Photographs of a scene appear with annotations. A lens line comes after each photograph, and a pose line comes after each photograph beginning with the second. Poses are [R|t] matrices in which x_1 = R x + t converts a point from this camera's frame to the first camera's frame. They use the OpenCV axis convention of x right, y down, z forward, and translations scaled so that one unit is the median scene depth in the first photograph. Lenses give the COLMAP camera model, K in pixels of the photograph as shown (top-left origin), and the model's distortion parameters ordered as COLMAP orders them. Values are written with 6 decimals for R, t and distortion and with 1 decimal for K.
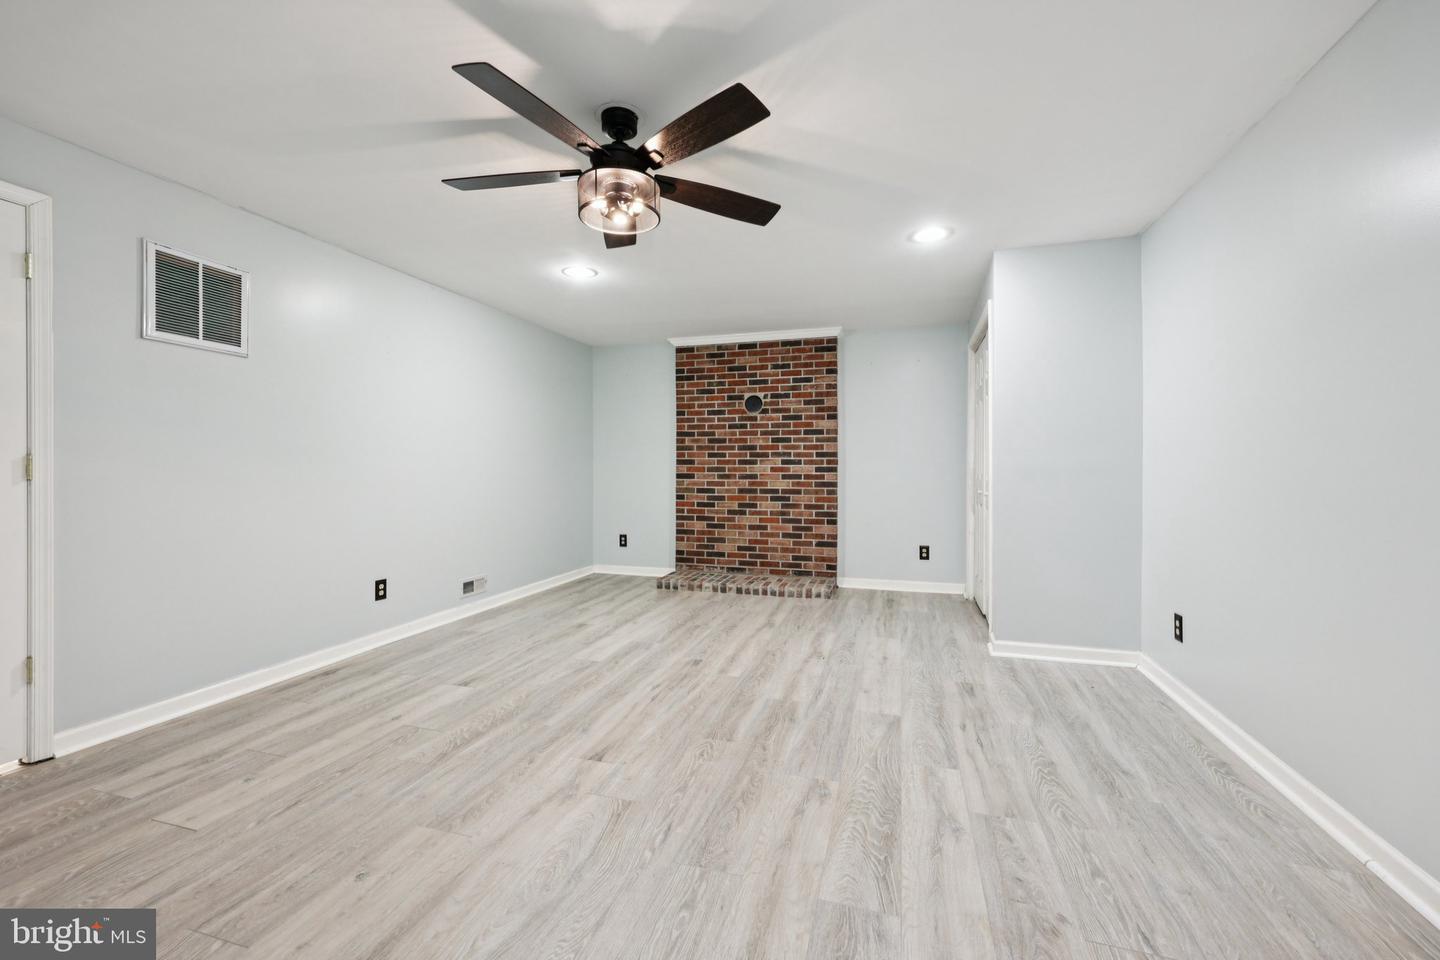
lens RADIAL K [[586.1, 0, 721.3], [0, 586.1, 469.0], [0, 0, 1]] dist [0.002079, 0.000401]
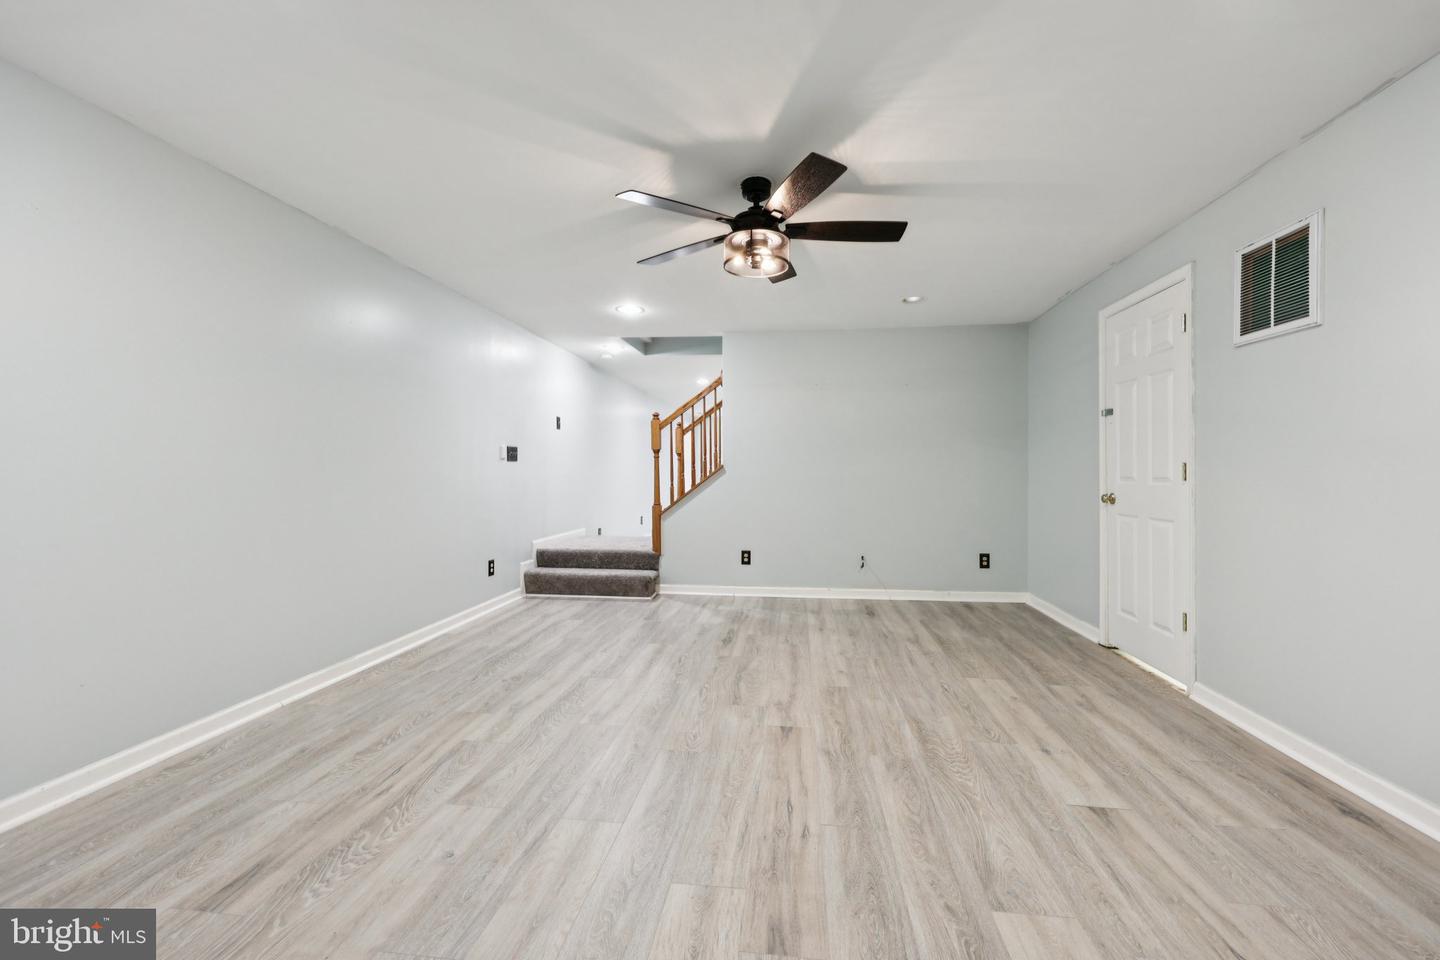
lens RADIAL K [[586.1, 0, 721.3], [0, 586.1, 469.0], [0, 0, 1]] dist [0.002079, 0.000401]
pose [[-0.985915, -0.003687, -0.167205, 0.090467], [-0.003183, 0.999990, -0.003280, -0.003344], [0.167216, -0.002701, -0.985917, 1.861889]]
